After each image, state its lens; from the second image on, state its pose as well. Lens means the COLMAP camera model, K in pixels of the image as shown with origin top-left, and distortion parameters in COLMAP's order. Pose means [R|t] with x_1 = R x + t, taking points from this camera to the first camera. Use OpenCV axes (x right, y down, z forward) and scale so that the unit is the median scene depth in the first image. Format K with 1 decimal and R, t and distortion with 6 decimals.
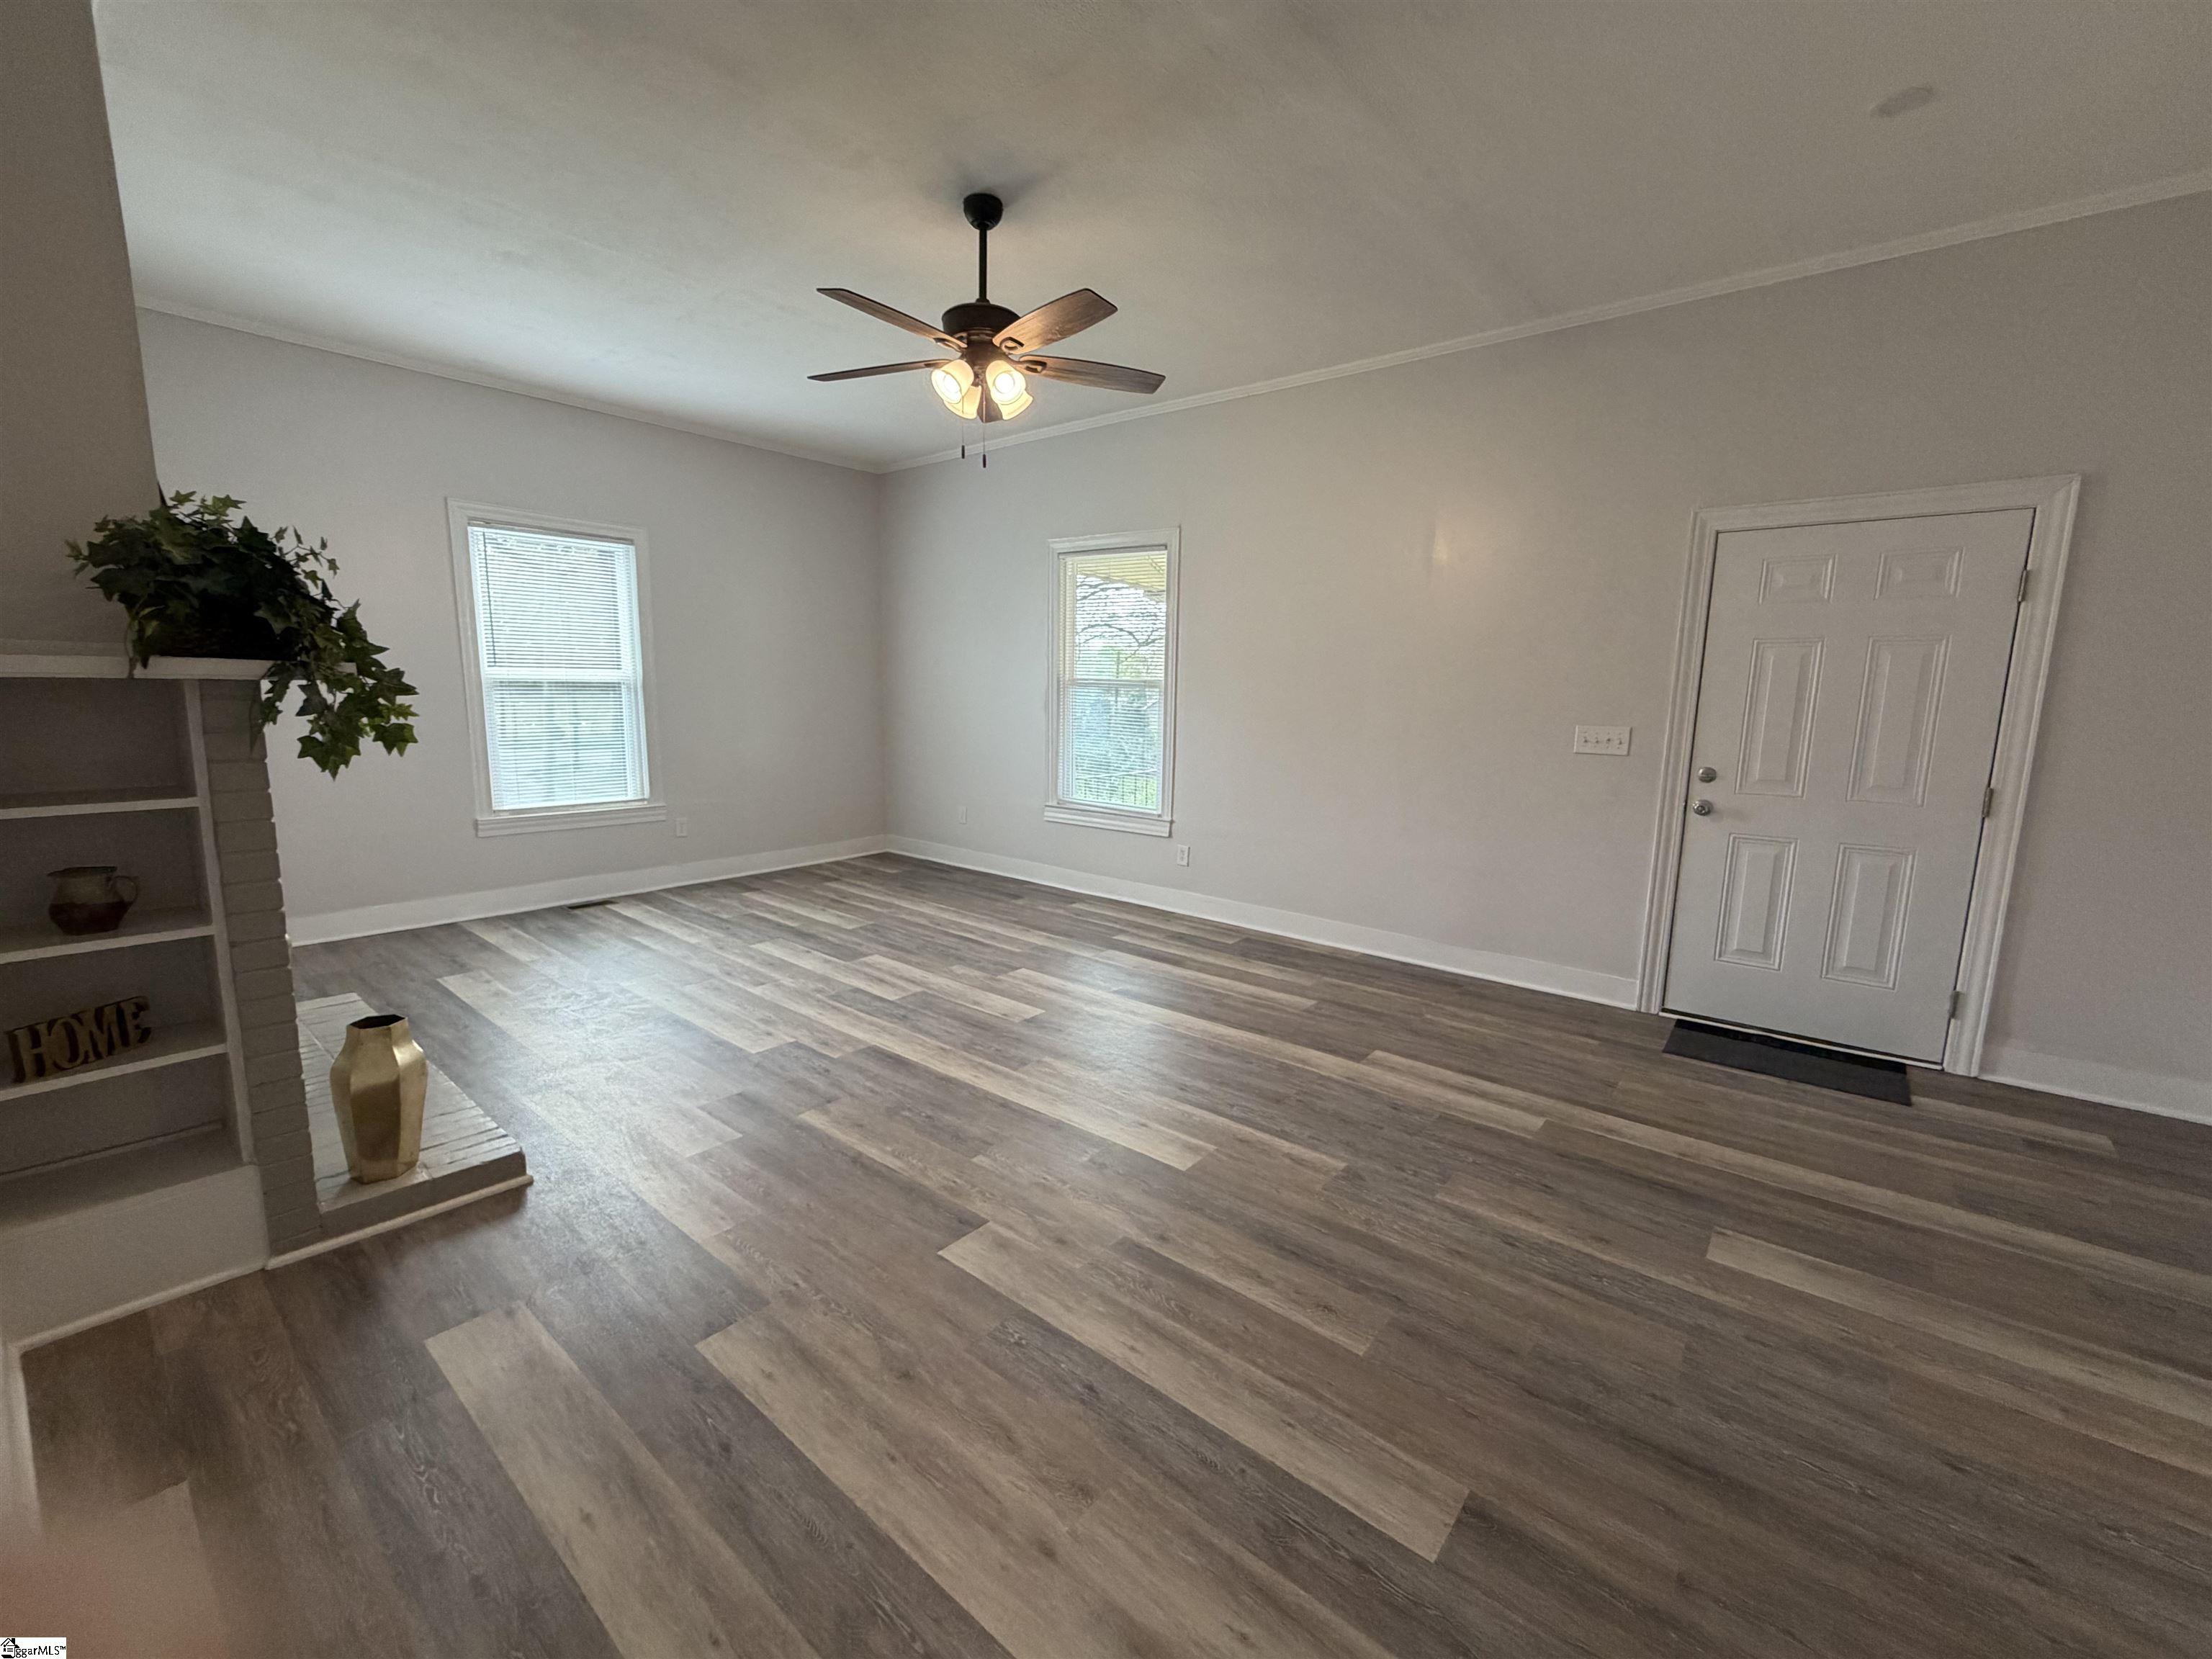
lens RADIAL K [[888.5, 0, 1112.6], [0, 888.5, 818.9], [0, 0, 1]] dist [0.000906, 0.000148]
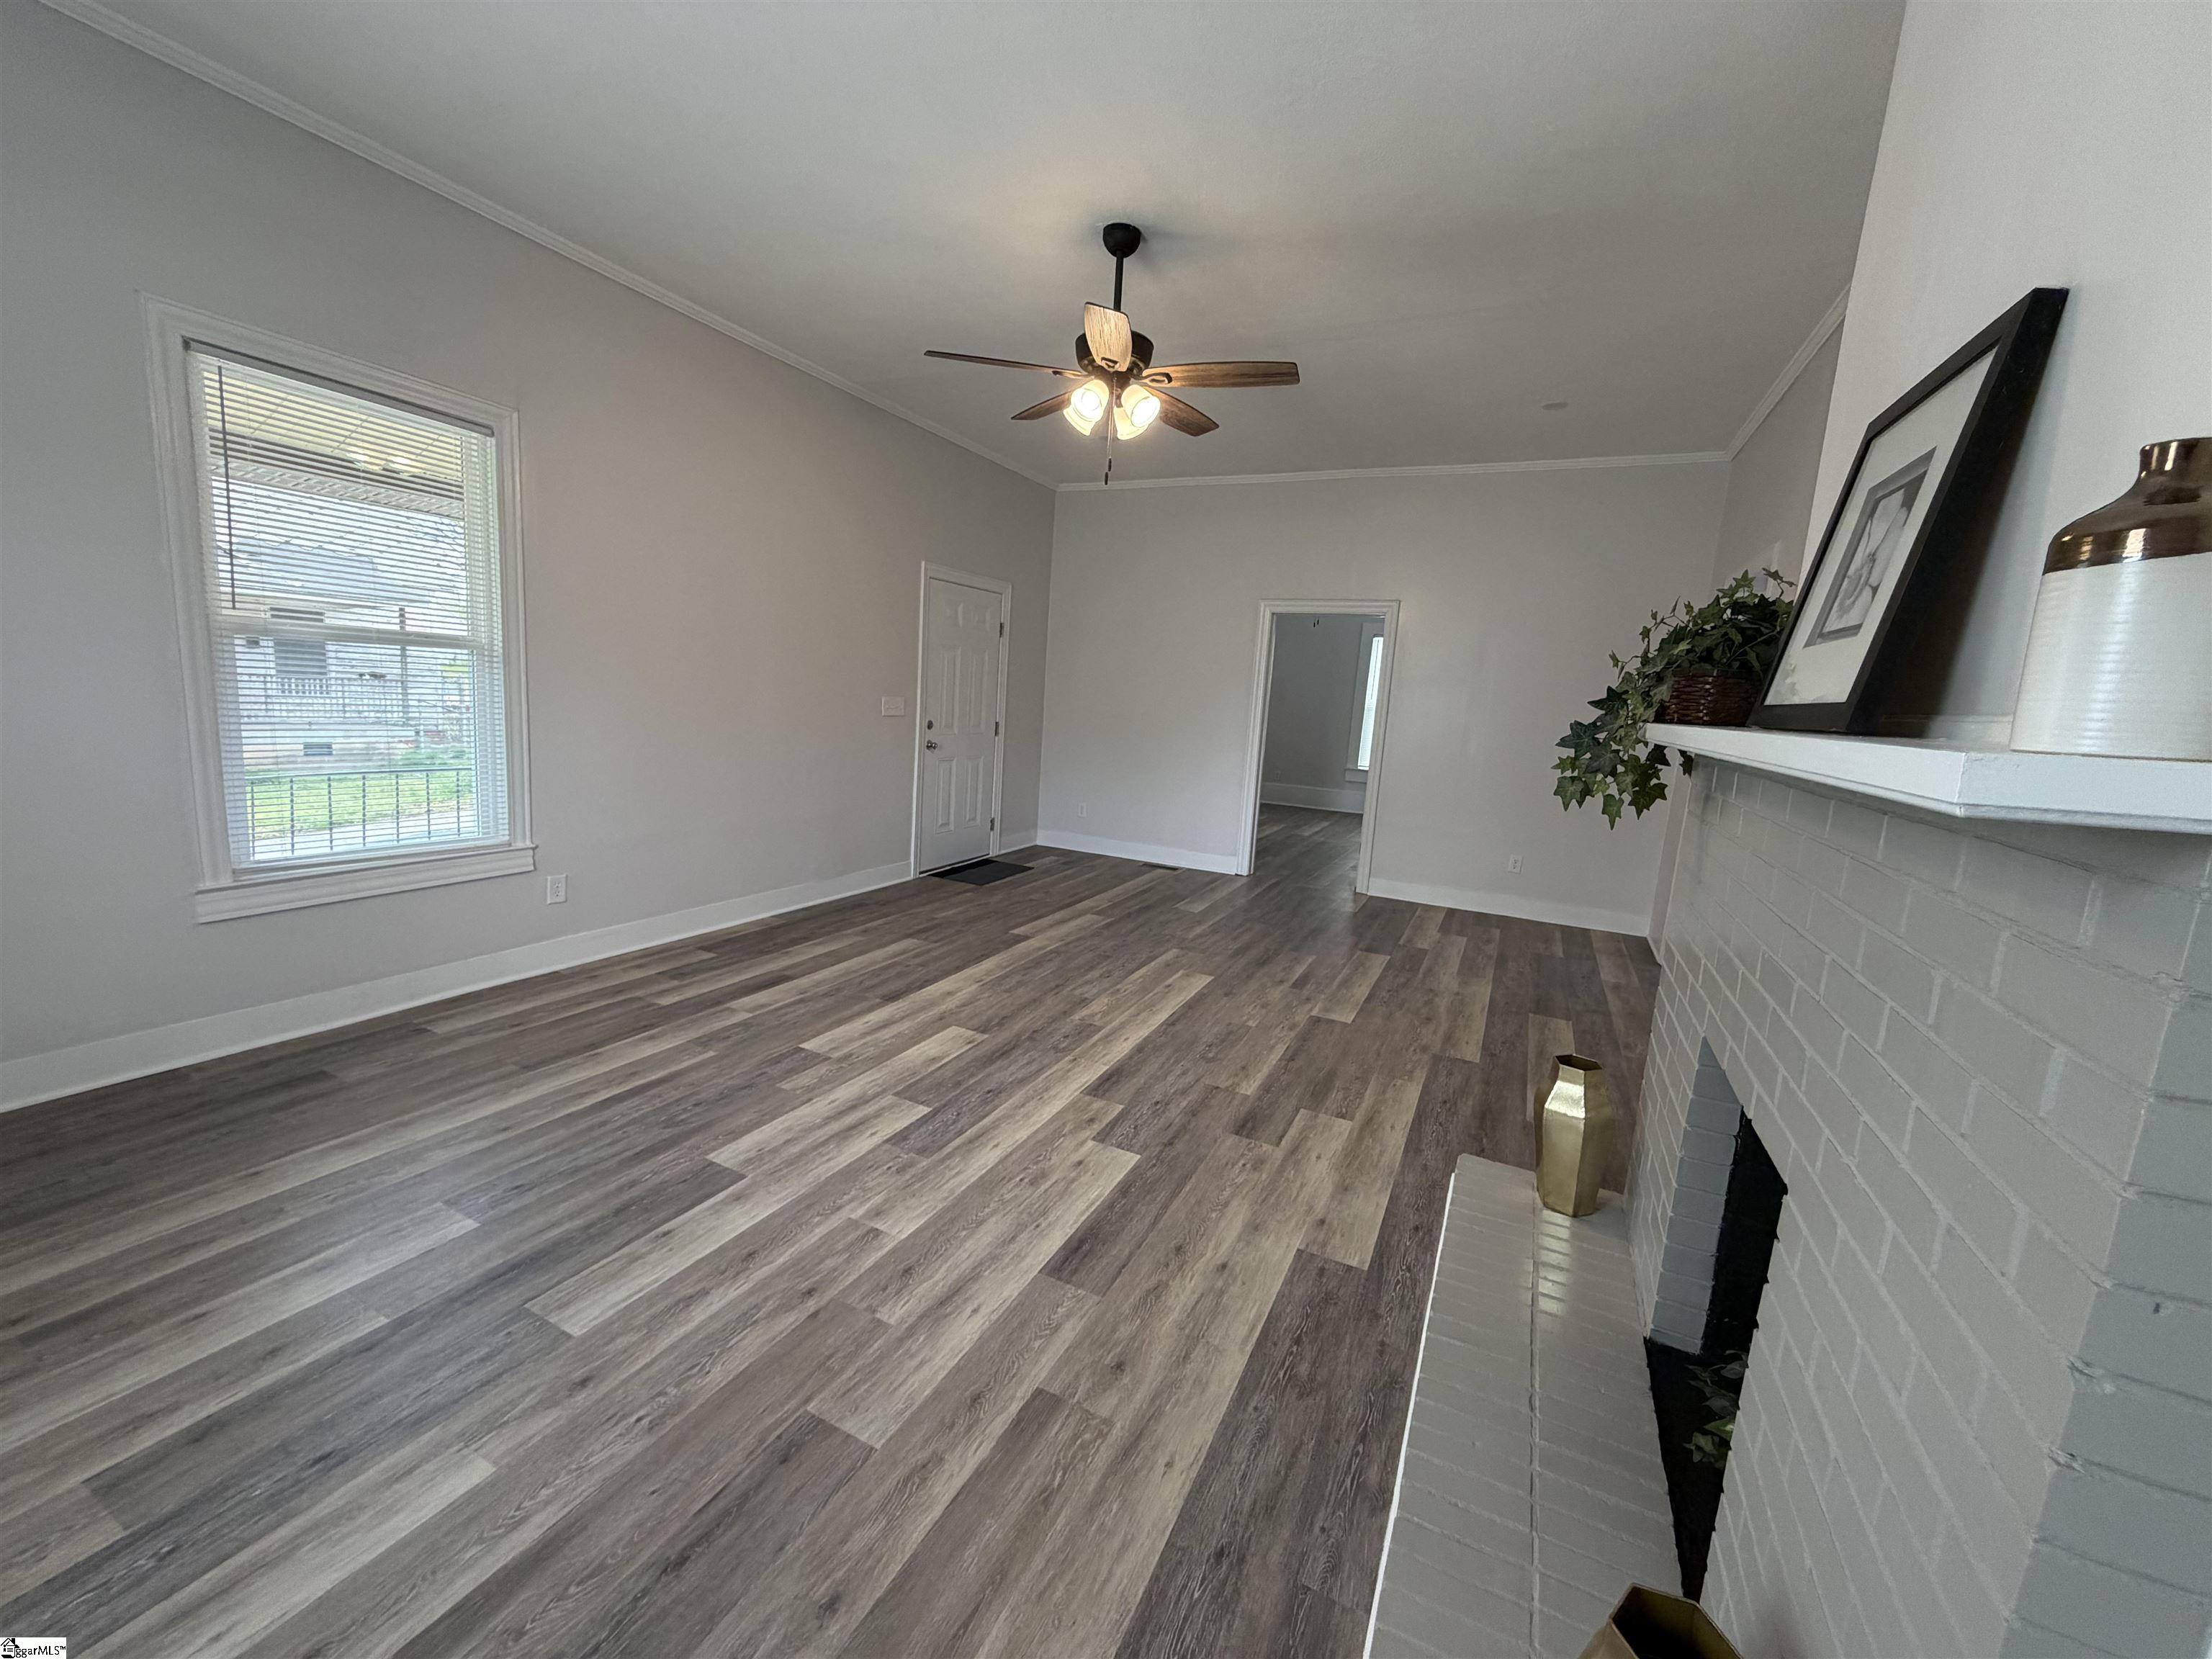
lens RADIAL K [[888.5, 0, 1094.8], [0, 888.5, 811.4], [0, 0, 1]] dist [0.000906, 0.000148]
pose [[-0.220069, -0.166407, 0.961186, -0.929784], [0.074424, 0.979606, 0.186636, -0.162735], [-0.972641, 0.112609, -0.203196, 0.973787]]
